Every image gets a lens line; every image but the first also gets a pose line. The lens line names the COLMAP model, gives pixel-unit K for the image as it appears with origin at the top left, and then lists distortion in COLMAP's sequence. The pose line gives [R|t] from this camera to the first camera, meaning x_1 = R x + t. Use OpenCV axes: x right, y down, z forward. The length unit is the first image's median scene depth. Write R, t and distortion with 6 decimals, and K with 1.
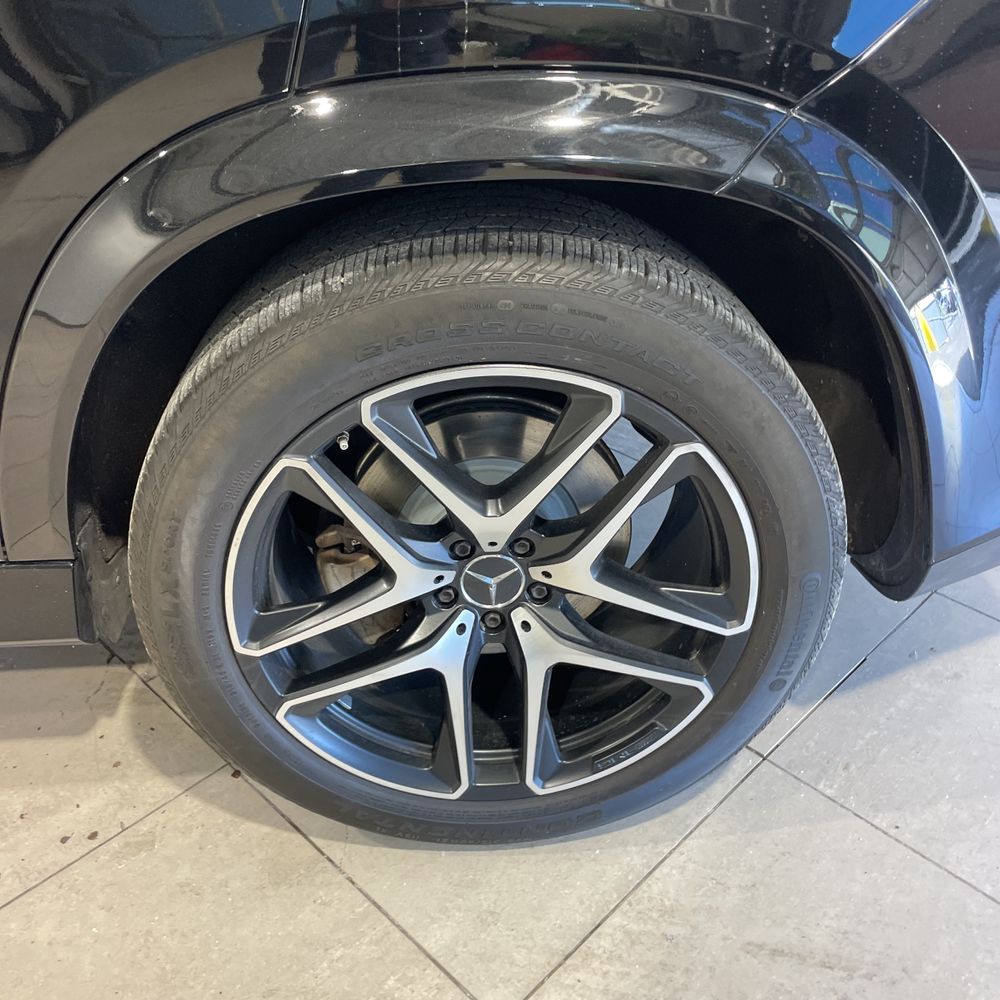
lens RADIAL K [[992.9, 0, 500.0], [0, 992.9, 500.0], [0, 0, 1]] dist [0.092539, -0.138875]
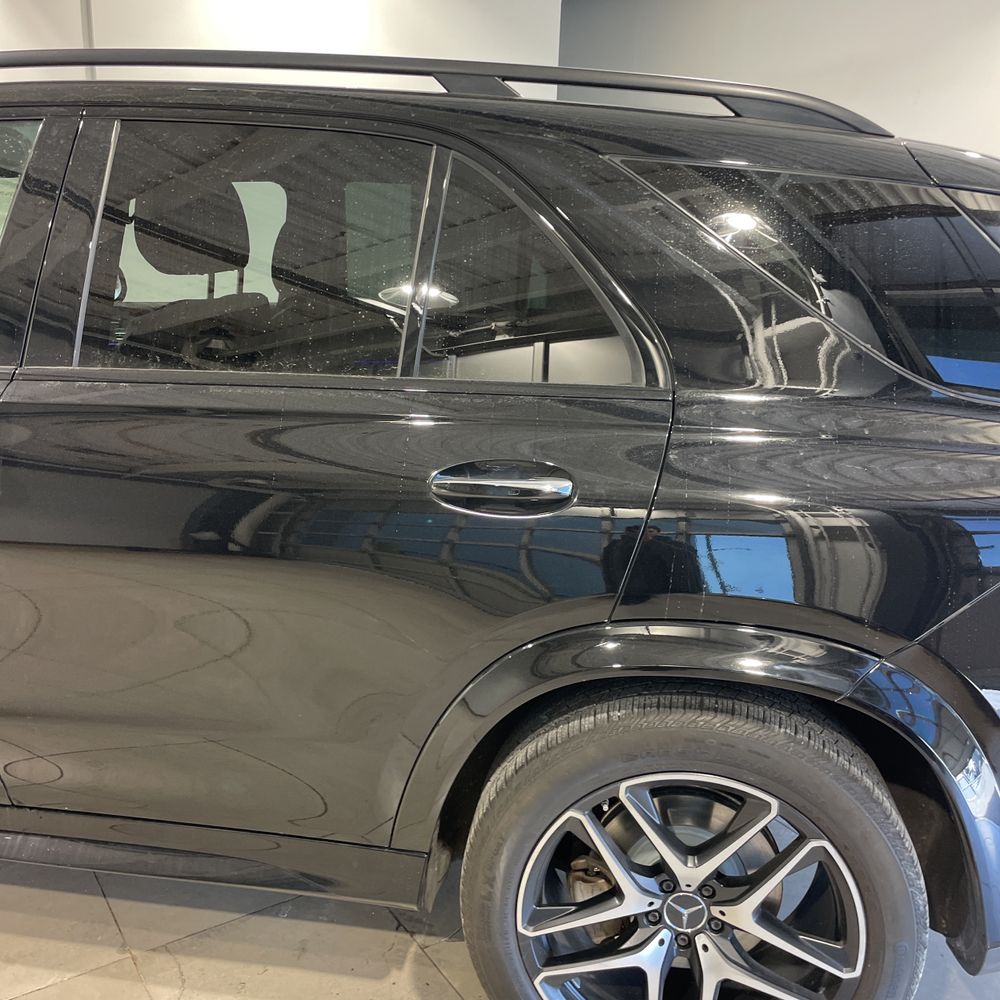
lens RADIAL K [[992.9, 0, 500.0], [0, 992.9, 500.0], [0, 0, 1]] dist [0.092539, -0.138875]
pose [[0.977833, 0.090541, -0.188797, -0.054028], [-0.143873, 0.945639, -0.291661, -0.025691], [0.152126, 0.312359, 0.937704, -0.719641]]
